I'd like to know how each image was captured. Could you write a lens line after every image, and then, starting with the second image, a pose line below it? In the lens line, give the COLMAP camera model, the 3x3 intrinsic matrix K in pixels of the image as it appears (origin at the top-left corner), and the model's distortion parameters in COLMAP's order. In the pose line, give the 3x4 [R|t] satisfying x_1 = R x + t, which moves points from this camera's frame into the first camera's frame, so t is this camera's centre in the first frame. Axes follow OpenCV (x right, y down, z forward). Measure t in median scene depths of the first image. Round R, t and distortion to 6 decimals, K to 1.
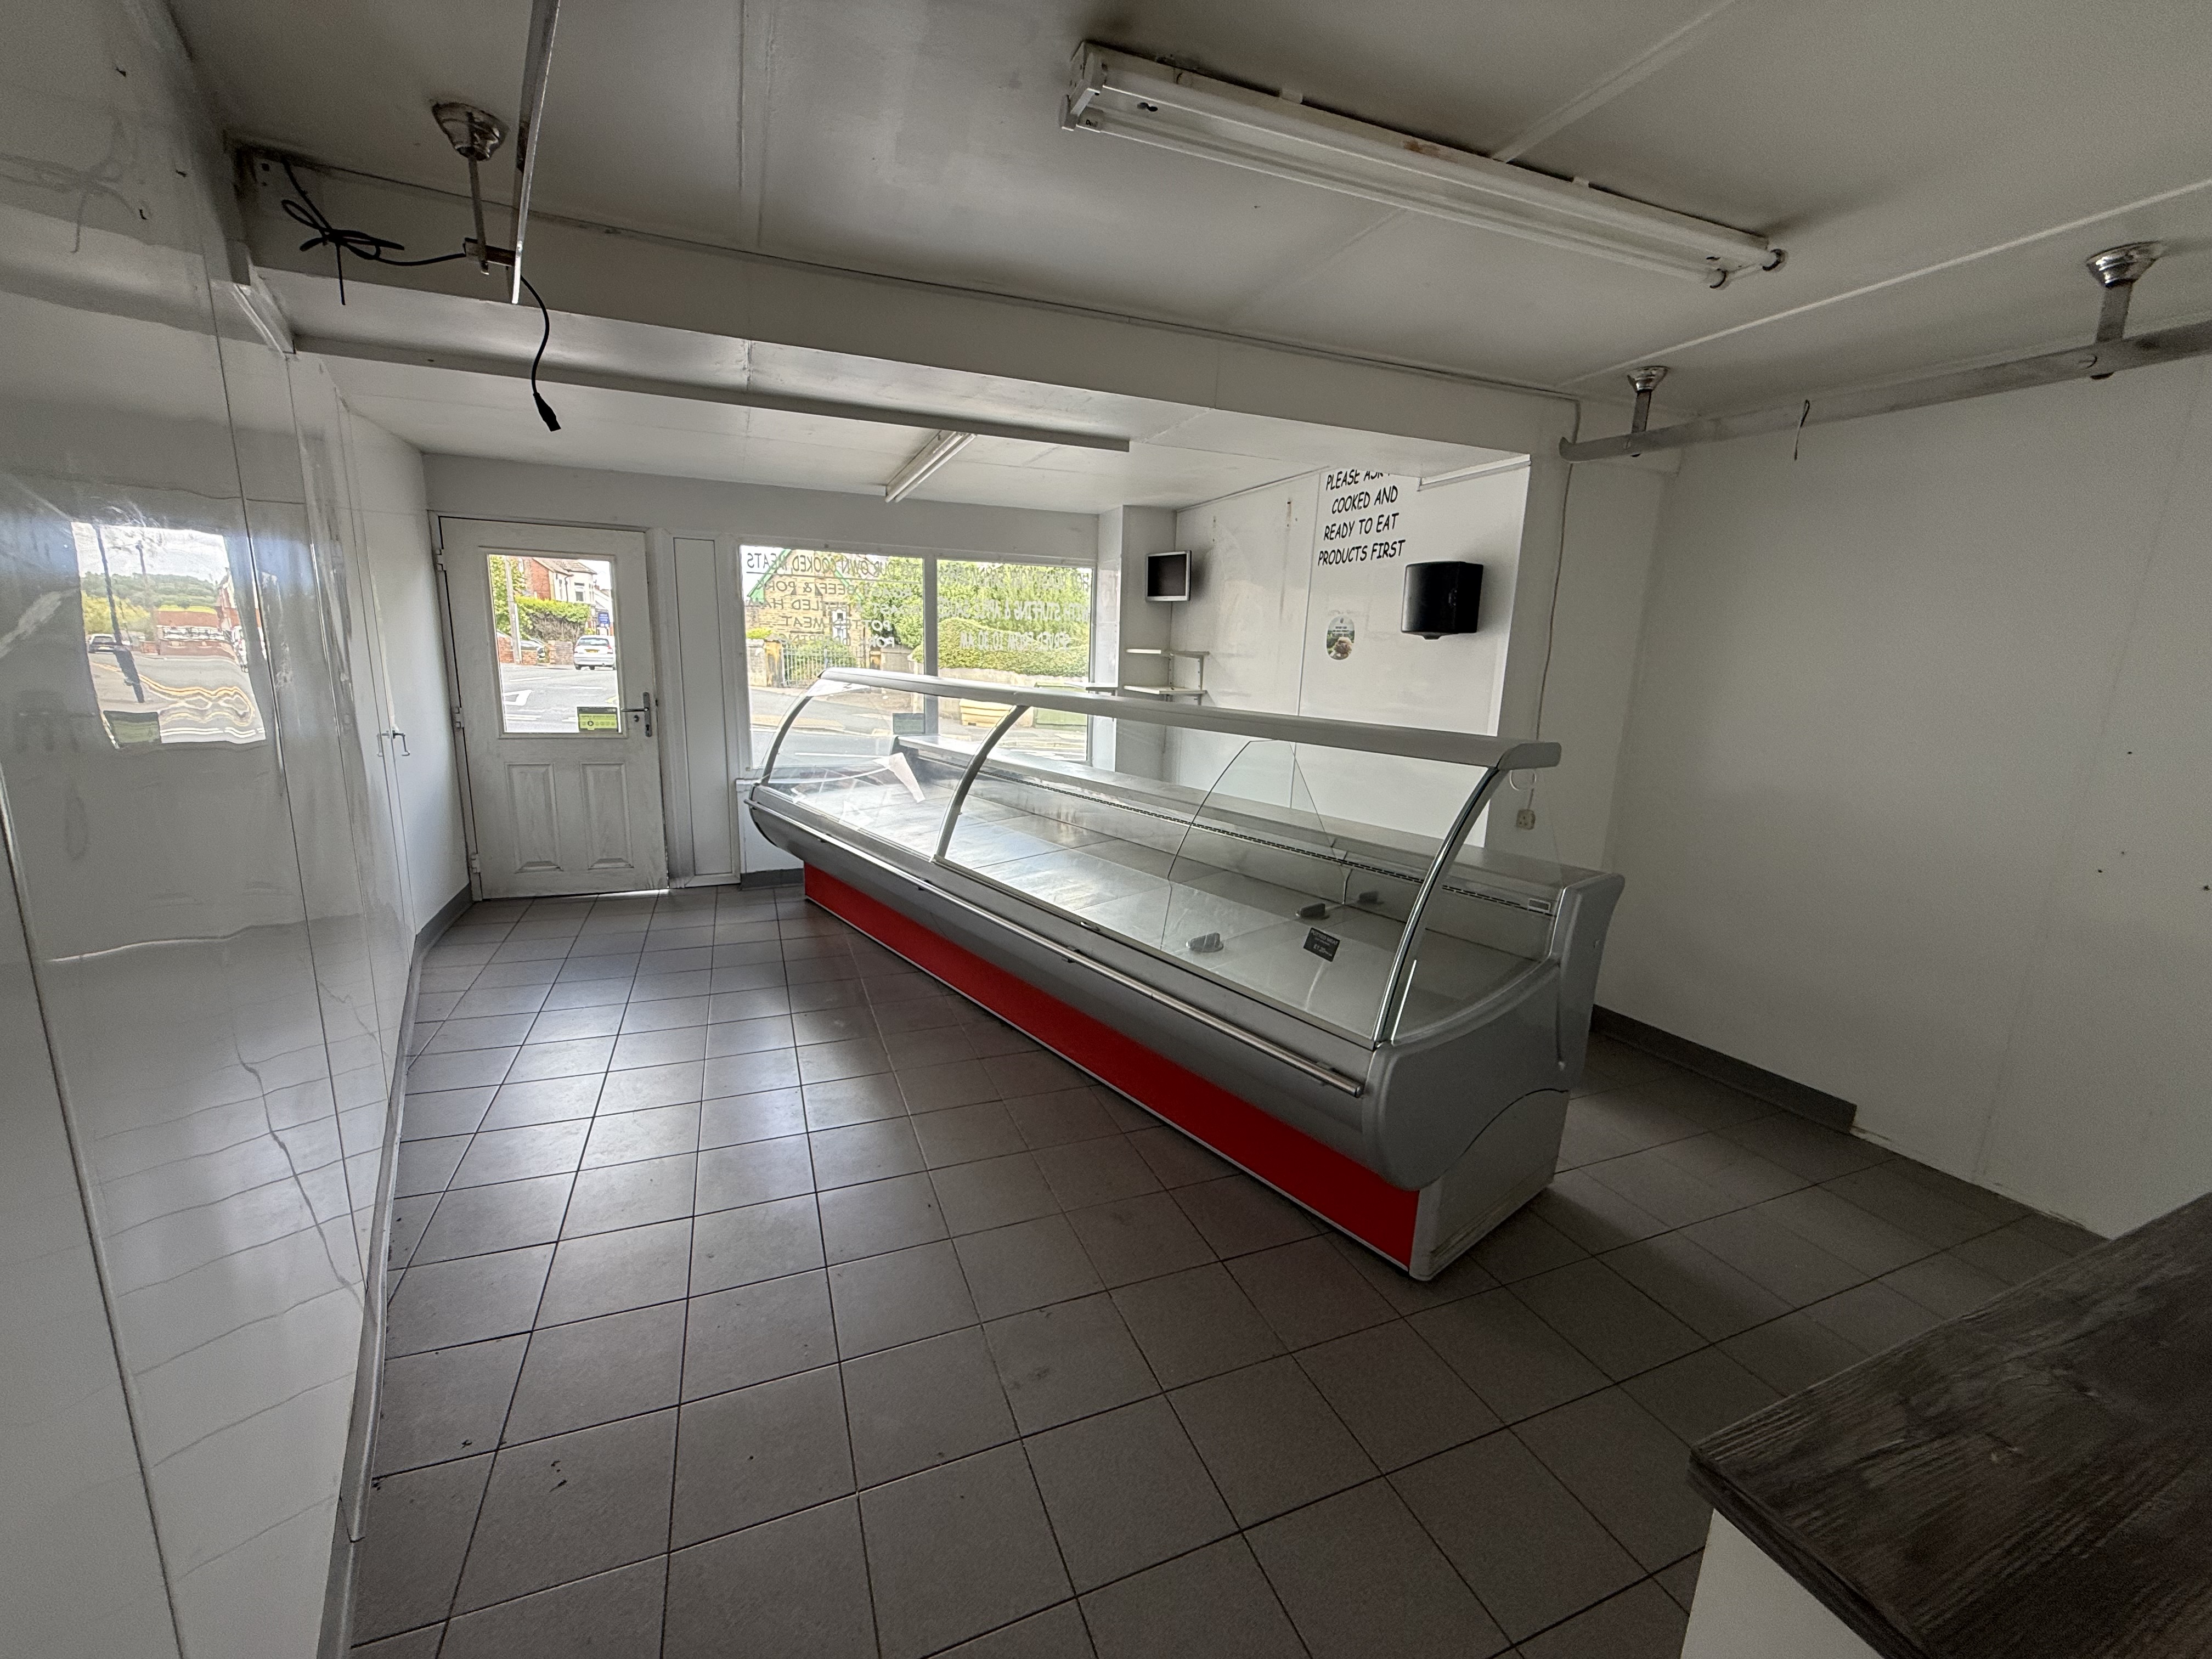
lens RADIAL K [[887.8, 0, 1106.0], [0, 887.8, 829.5], [0, 0, 1]] dist [0.001900, 0.000177]
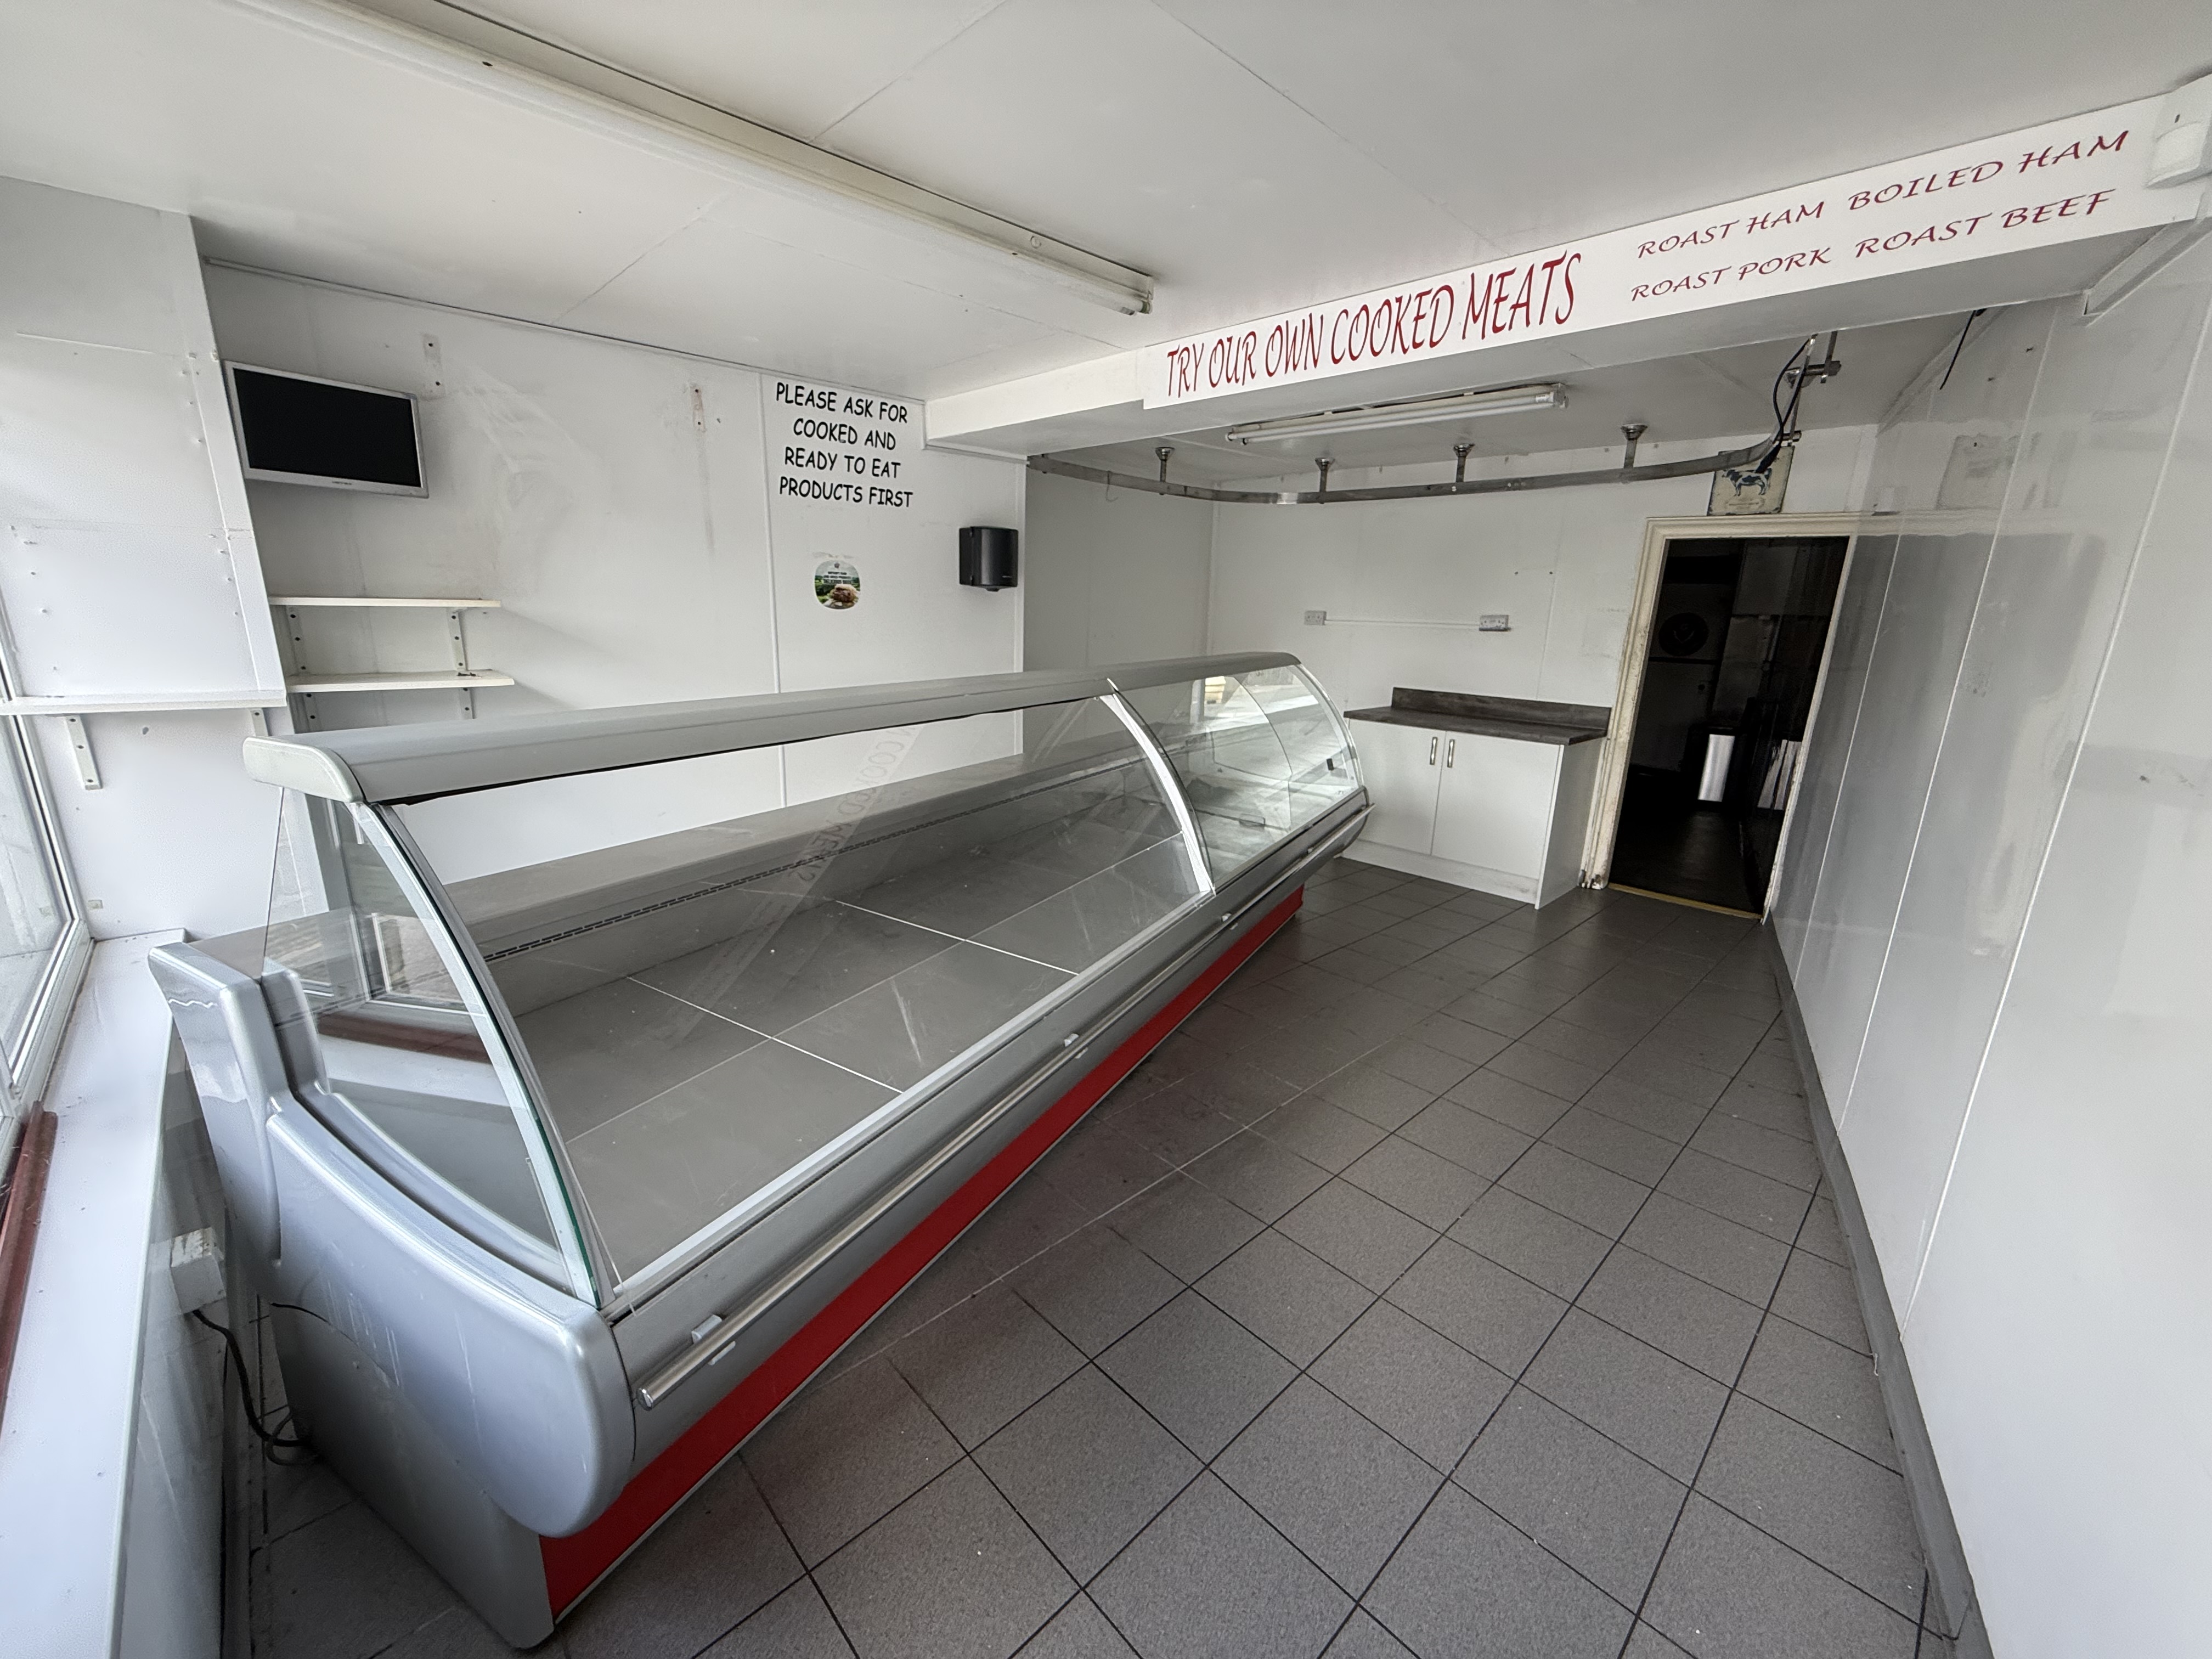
lens RADIAL K [[887.8, 0, 1106.0], [0, 887.8, 829.5], [0, 0, 1]] dist [0.001900, 0.000177]
pose [[-0.371038, -0.271991, 0.887892, -0.719781], [0.149785, 0.926094, 0.346287, -0.261144], [-0.916458, 0.261479, -0.302876, 1.105135]]
